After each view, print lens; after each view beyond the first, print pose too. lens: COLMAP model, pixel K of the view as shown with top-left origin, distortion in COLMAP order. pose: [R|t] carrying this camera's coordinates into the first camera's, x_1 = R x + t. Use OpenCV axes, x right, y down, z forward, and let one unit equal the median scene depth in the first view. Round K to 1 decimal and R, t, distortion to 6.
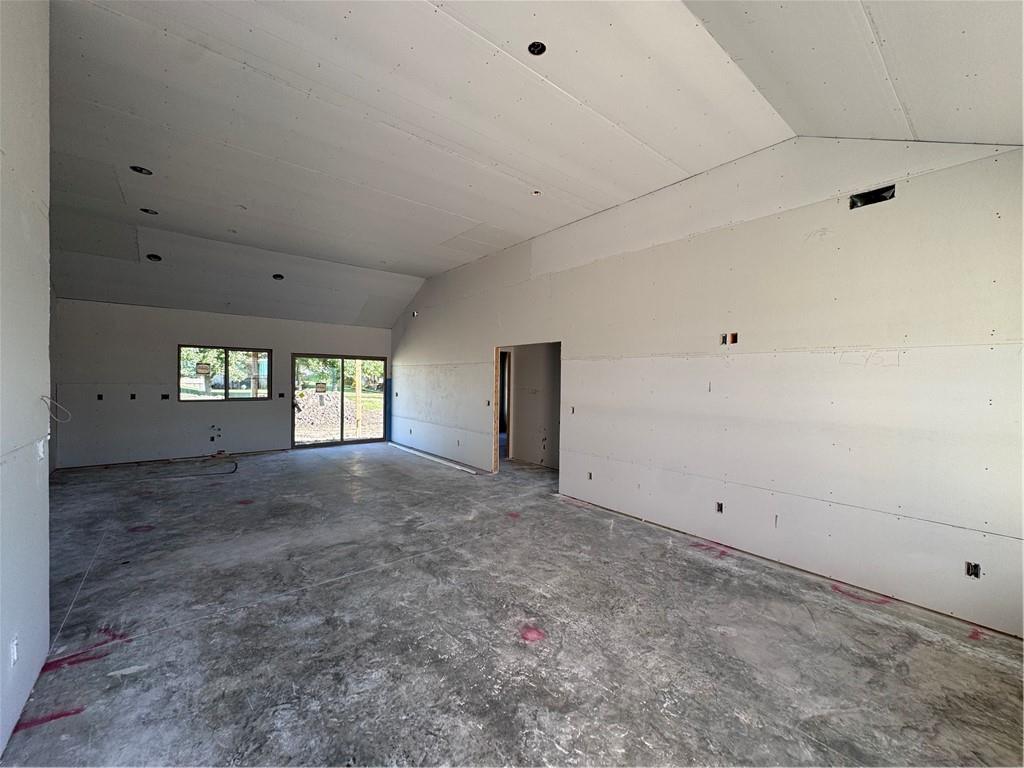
lens RADIAL K [[408.8, 0, 512.0], [0, 408.8, 384.0], [0, 0, 1]] dist [-0.002338, 0.000086]
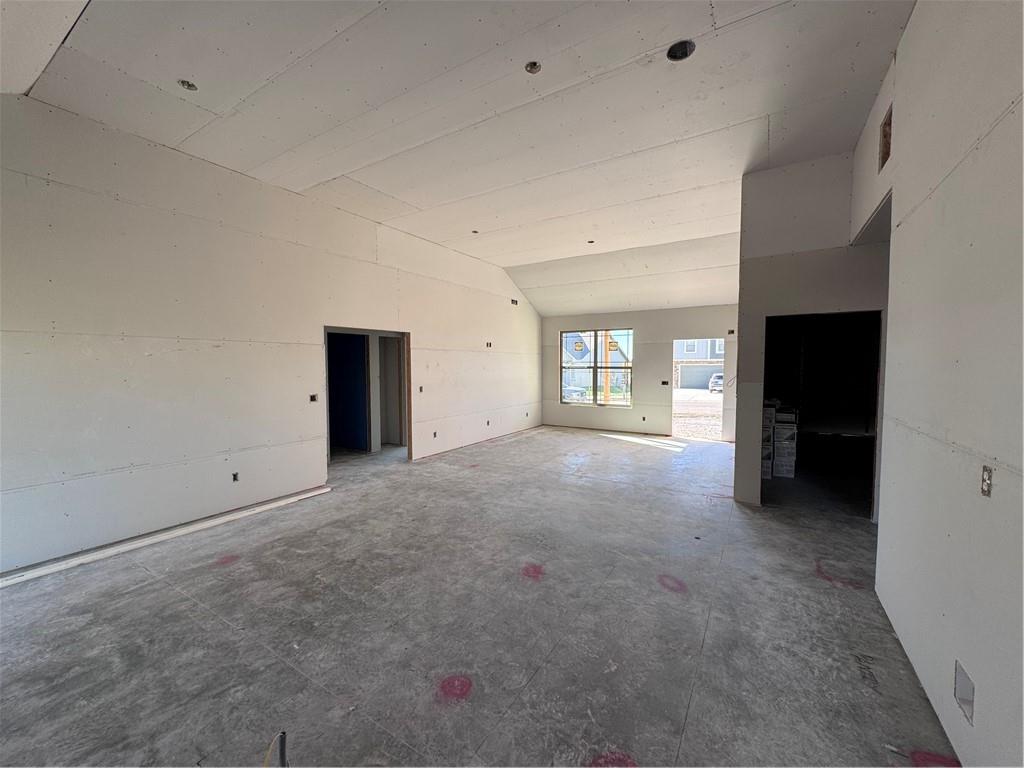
lens RADIAL K [[408.8, 0, 512.0], [0, 408.8, 384.0], [0, 0, 1]] dist [-0.002338, 0.000086]
pose [[-0.323900, -0.059928, 0.944191, -1.326885], [0.010528, 0.997702, 0.066936, -0.038392], [-0.946033, 0.031621, -0.322525, 1.339436]]
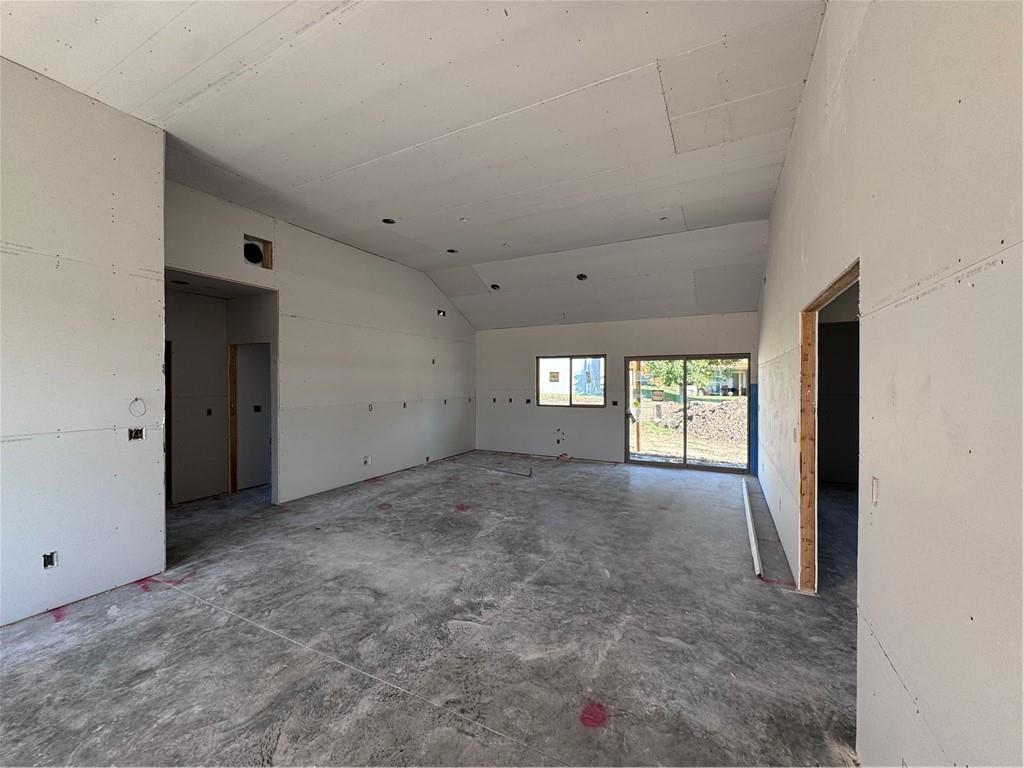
lens RADIAL K [[408.8, 0, 512.0], [0, 408.8, 384.0], [0, 0, 1]] dist [-0.002338, 0.000086]
pose [[0.395843, -0.010689, -0.918256, 0.359782], [-0.004952, 0.999893, -0.013774, -0.003730], [0.918305, 0.010000, 0.395748, 0.776049]]
